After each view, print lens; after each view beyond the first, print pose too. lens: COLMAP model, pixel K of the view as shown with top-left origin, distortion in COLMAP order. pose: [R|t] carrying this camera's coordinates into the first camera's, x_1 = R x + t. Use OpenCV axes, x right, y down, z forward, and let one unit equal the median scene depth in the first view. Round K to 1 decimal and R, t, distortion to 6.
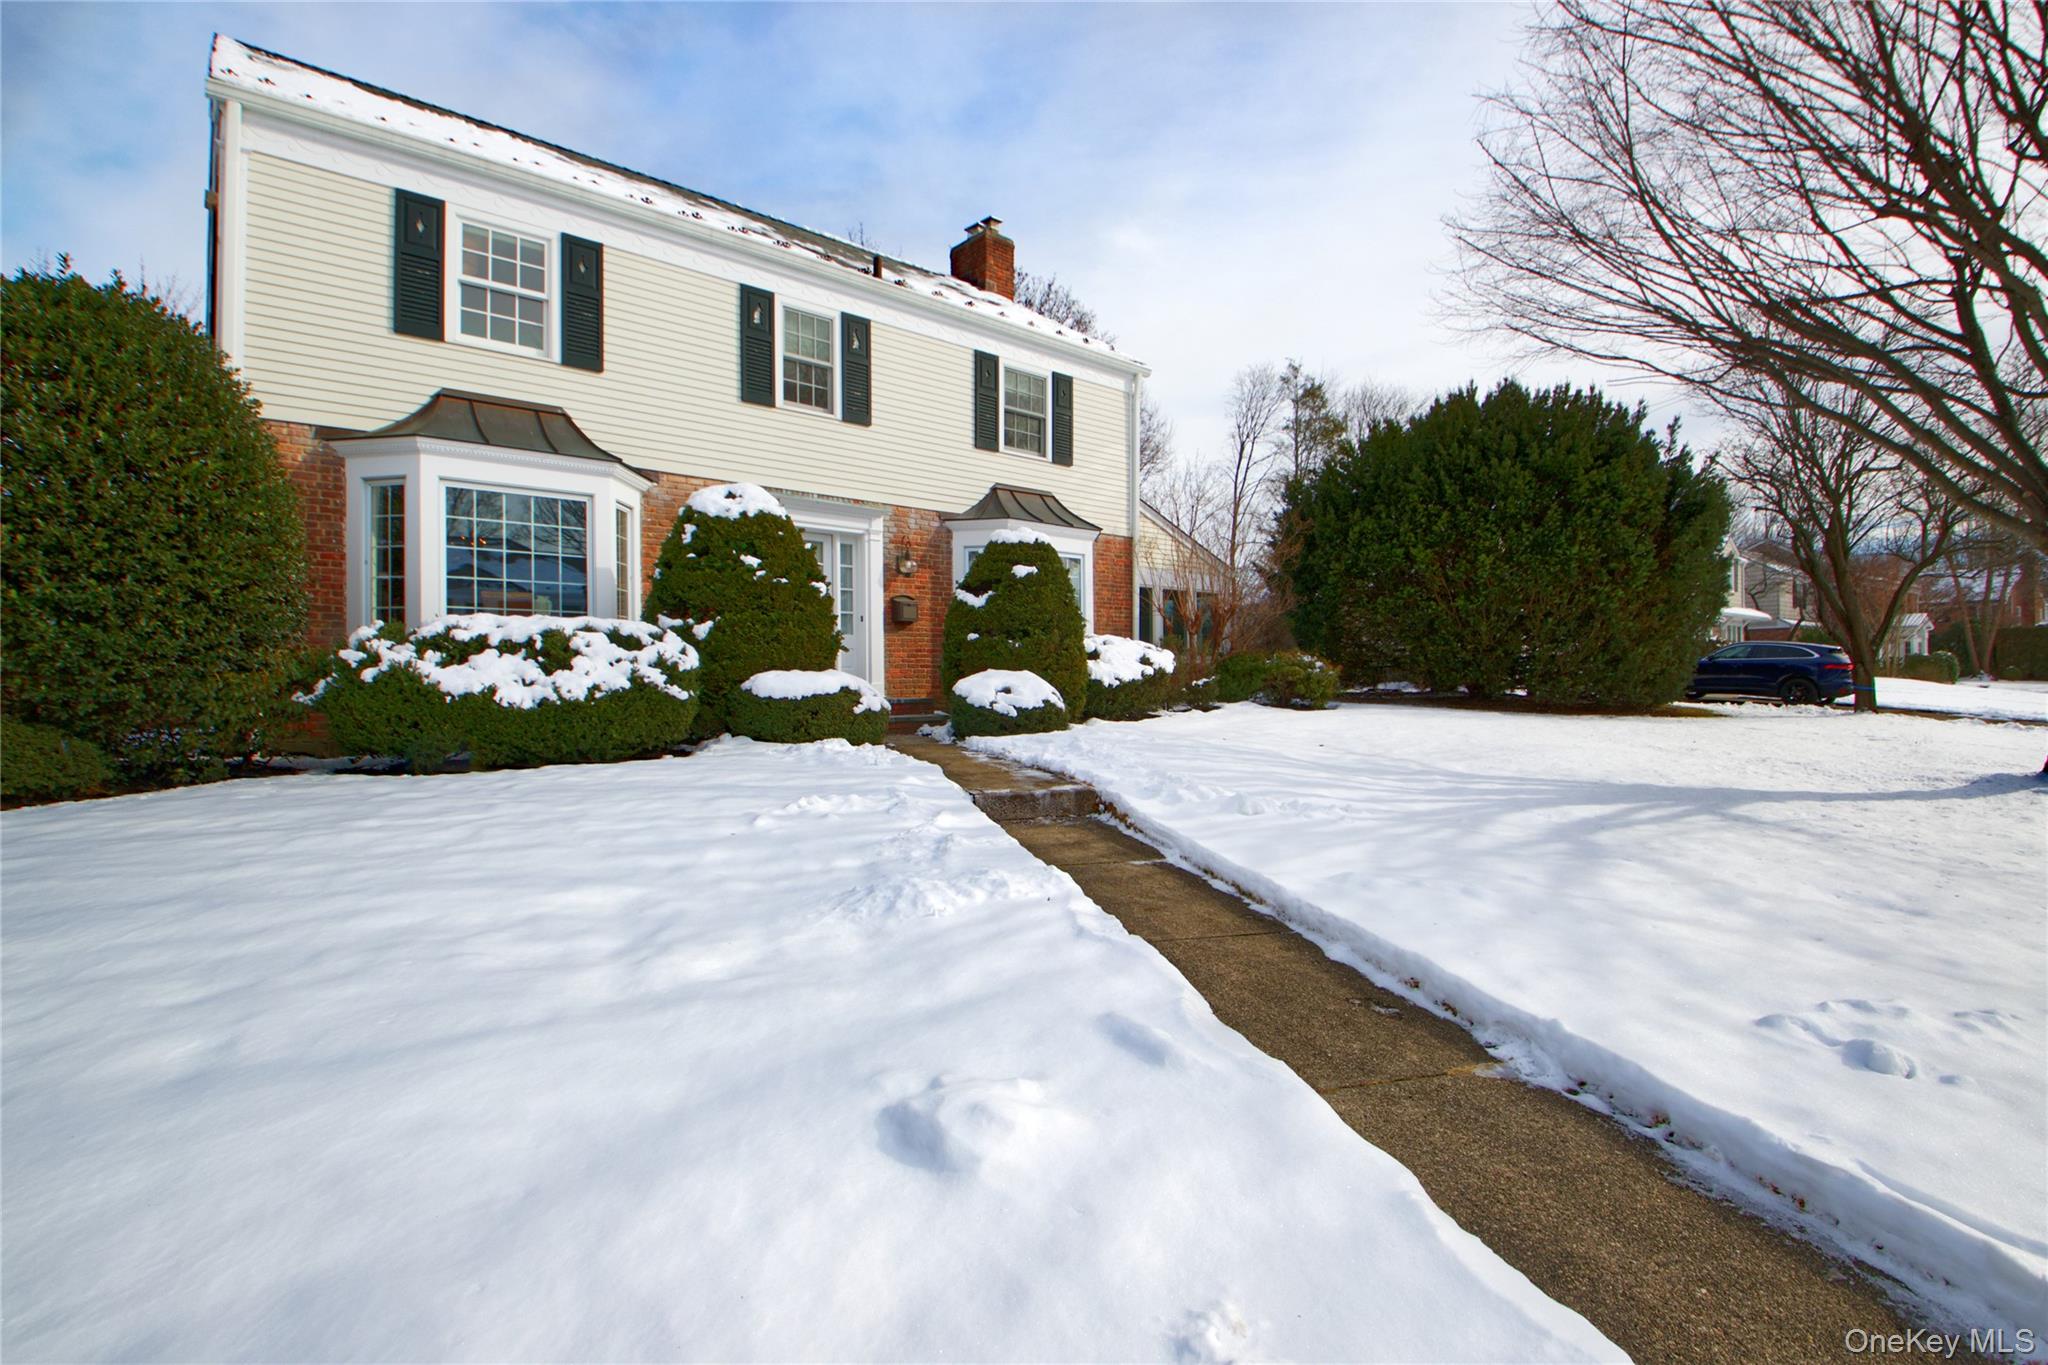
lens RADIAL K [[933.7, 0, 1029.5], [0, 933.7, 691.2], [0, 0, 1]] dist [-0.041287, -0.002147]
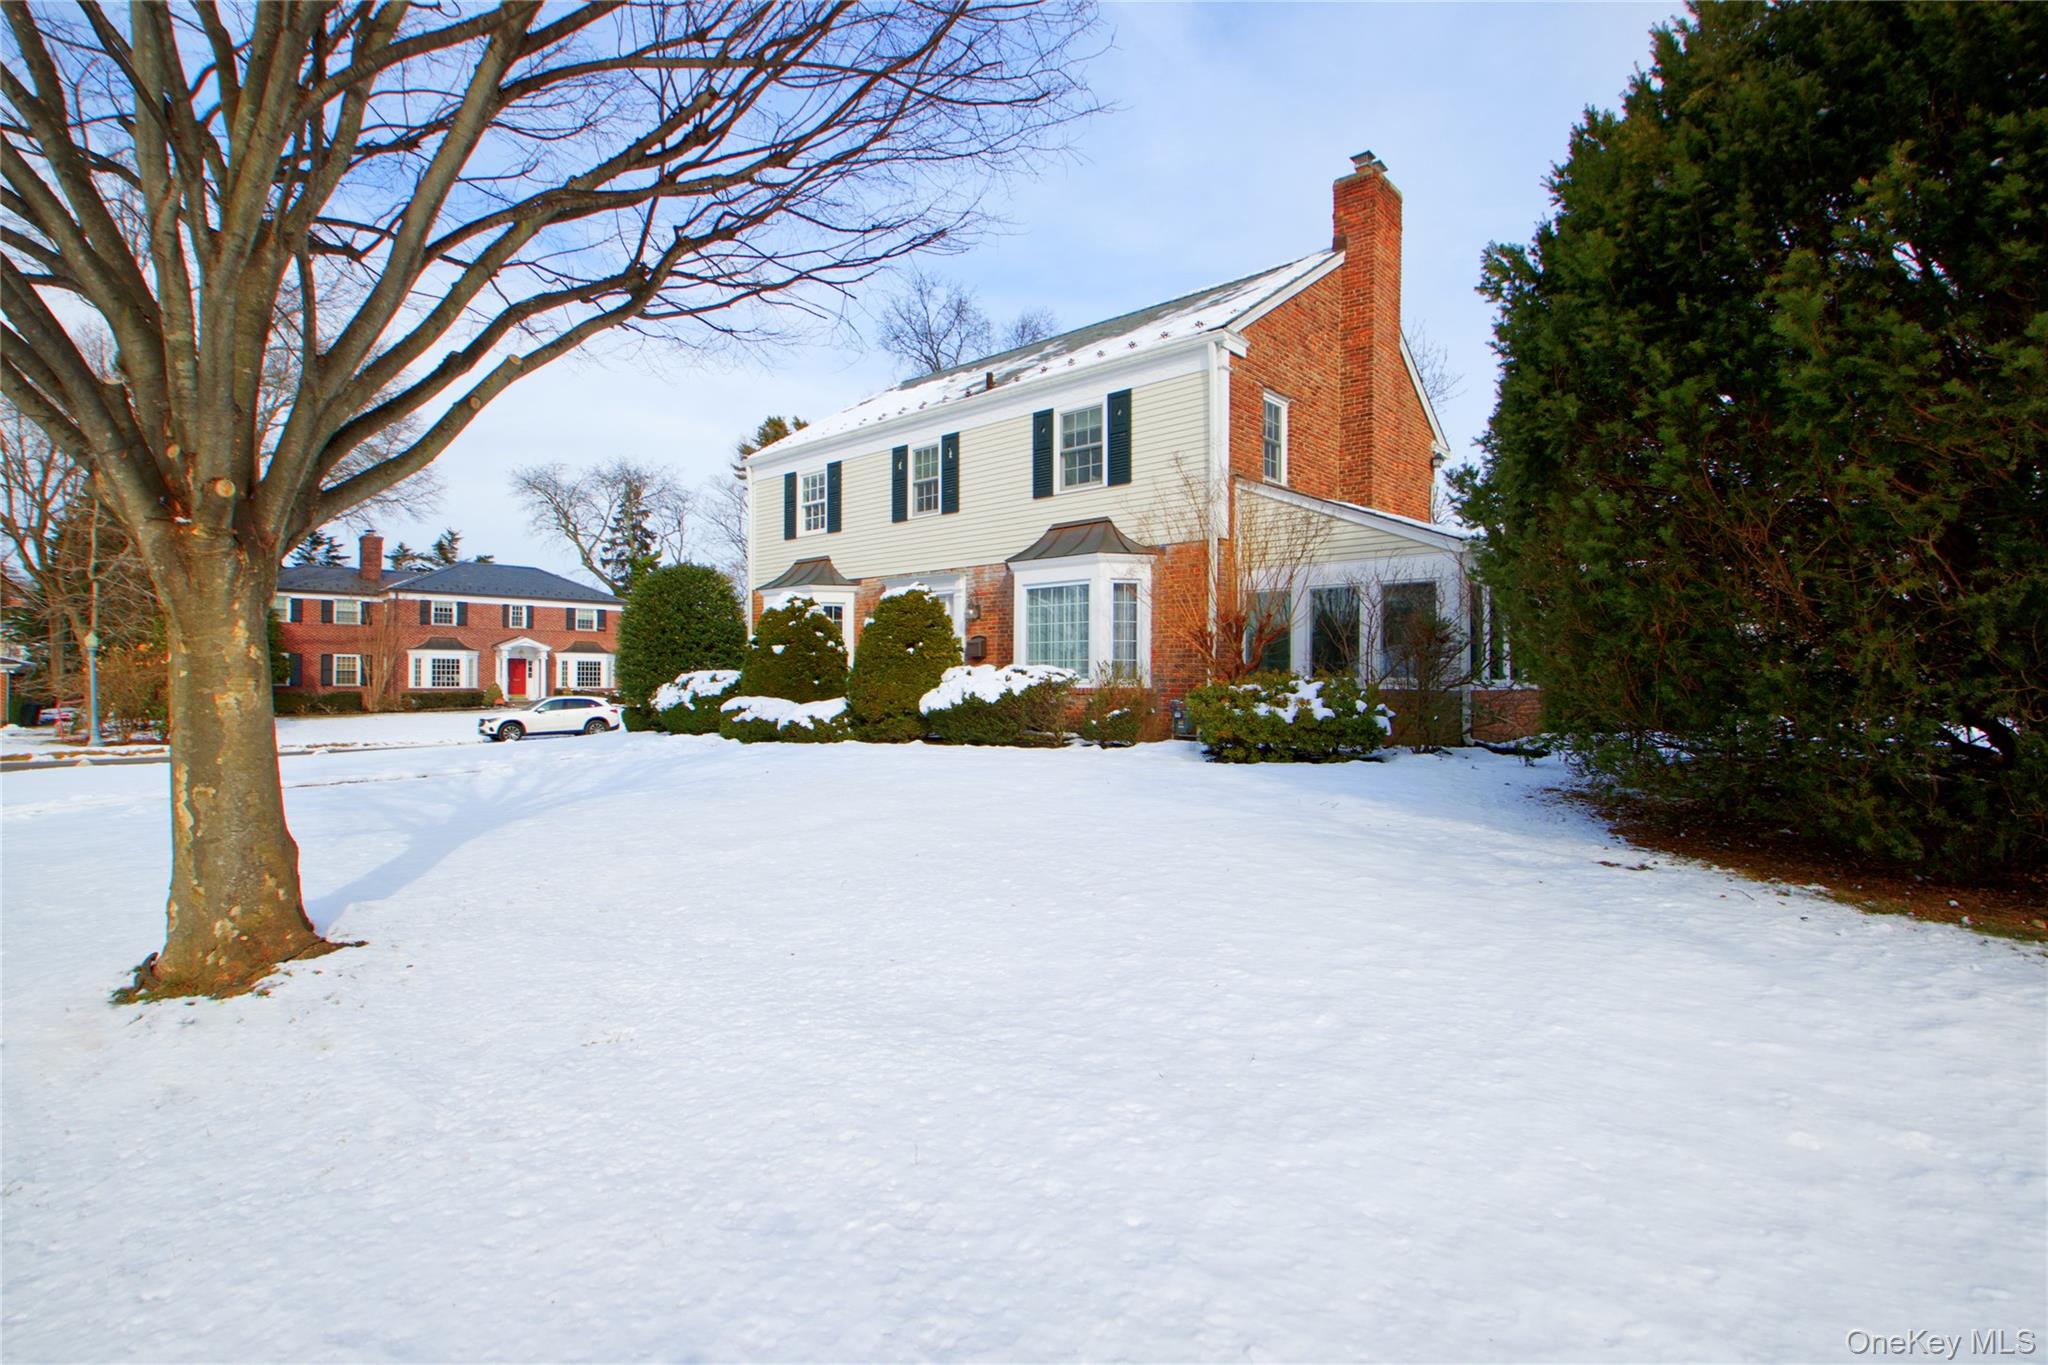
lens RADIAL K [[933.7, 0, 1020.5], [0, 933.7, 677.1], [0, 0, 1]] dist [-0.041287, -0.002147]
pose [[0.126953, 0.014458, -0.991803, 1.332886], [-0.002193, 0.999895, 0.014295, -0.071577], [0.991906, 0.000361, 0.126972, 1.028408]]
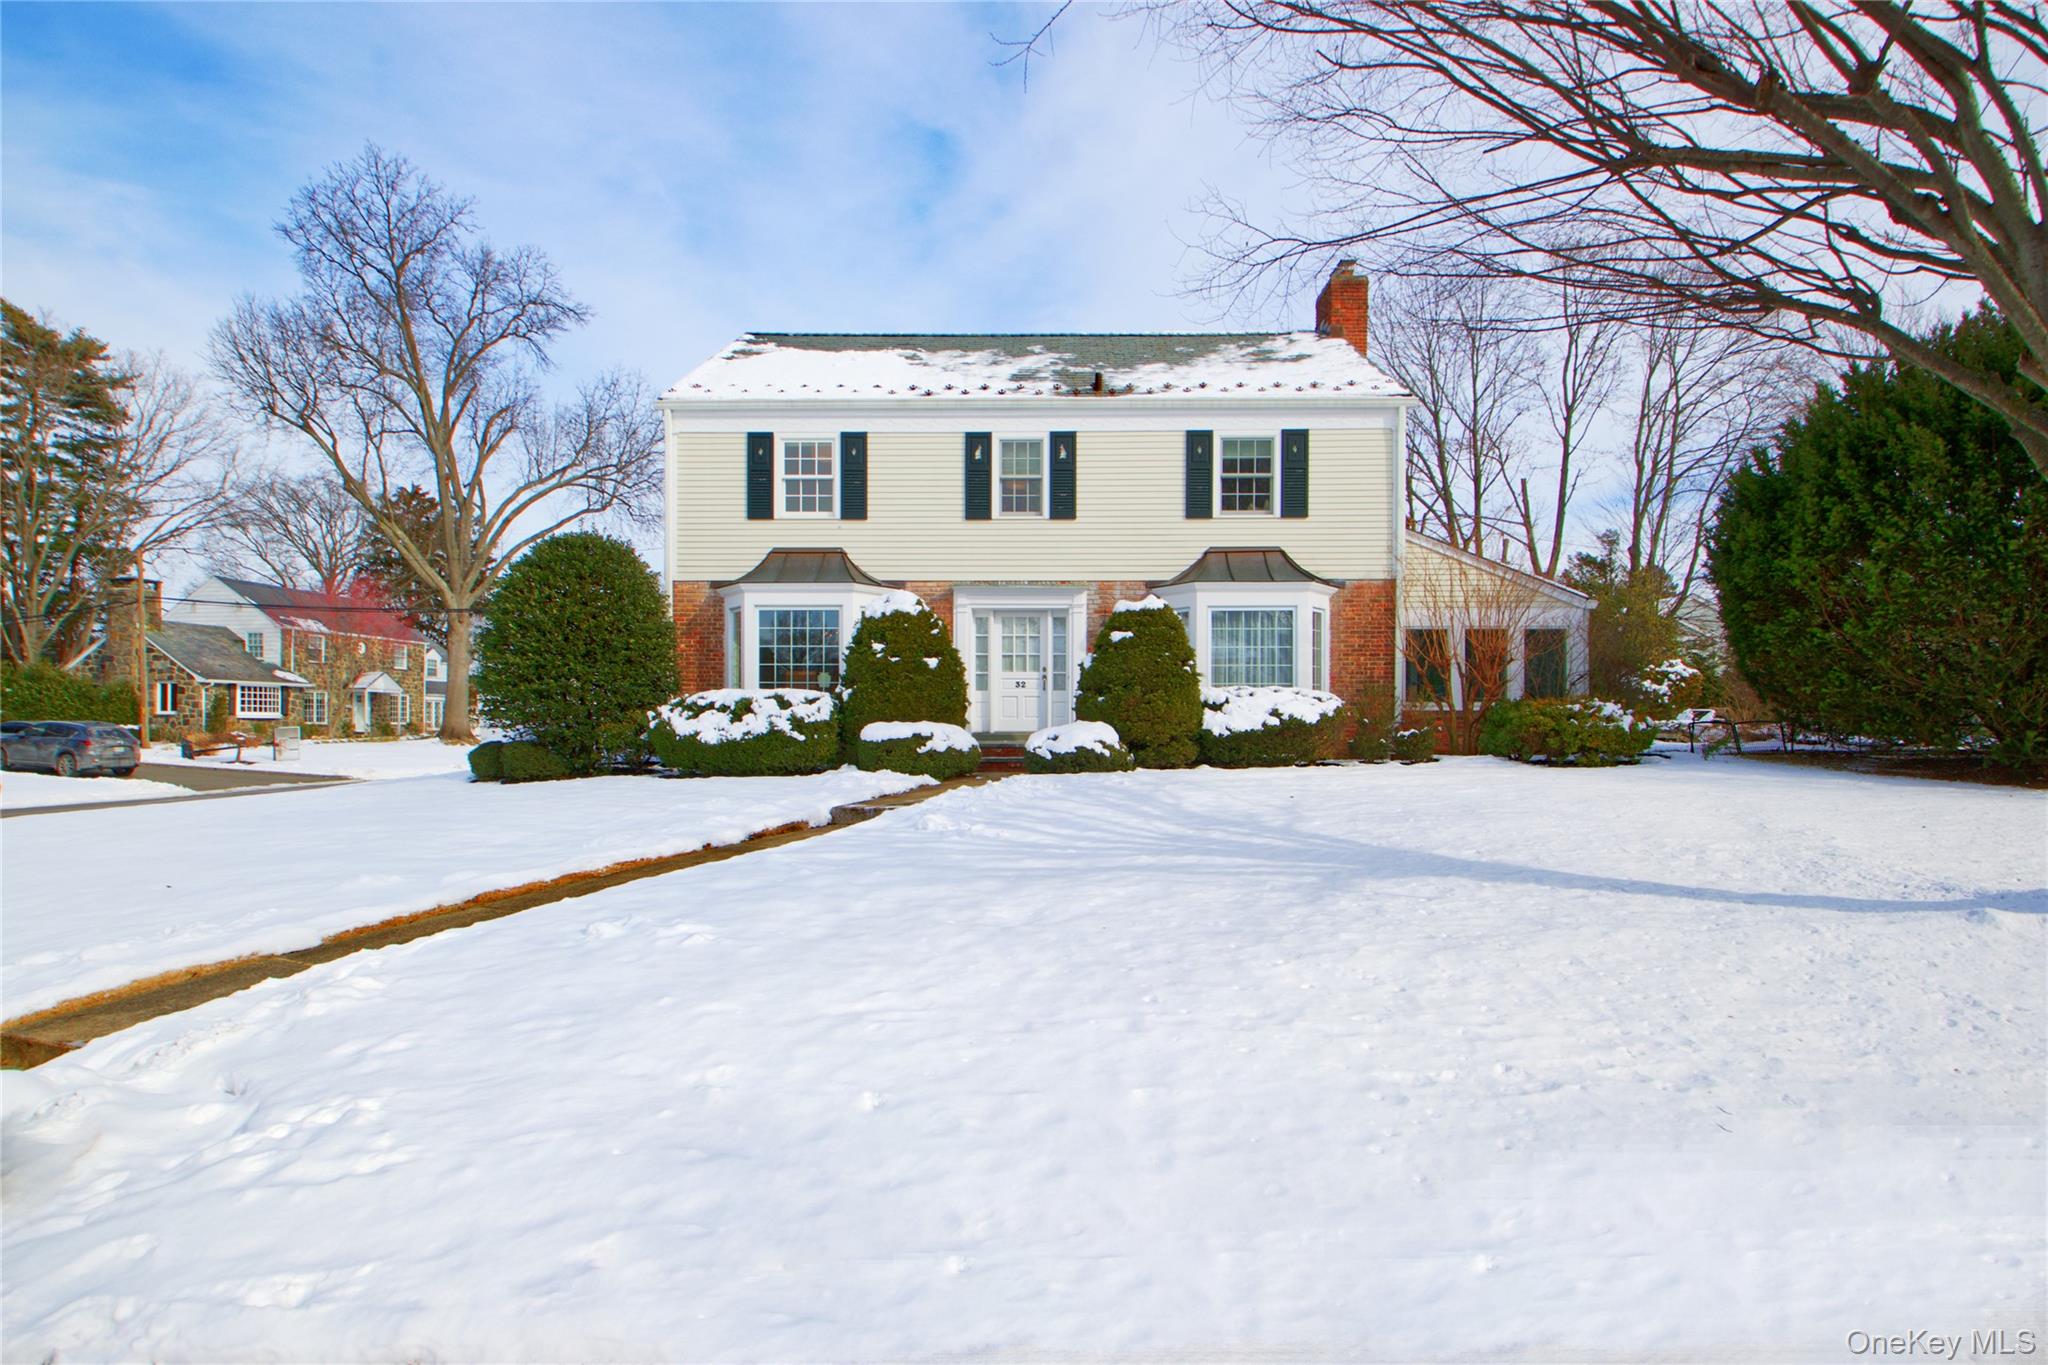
lens RADIAL K [[933.7, 0, 988.9], [0, 933.7, 734.6], [0, 0, 1]] dist [-0.041287, -0.002147]
pose [[0.730832, 0.016734, -0.682352, 0.652951], [-0.013059, 0.999859, 0.010534, -0.015219], [0.682433, 0.001212, 0.730947, 0.033579]]
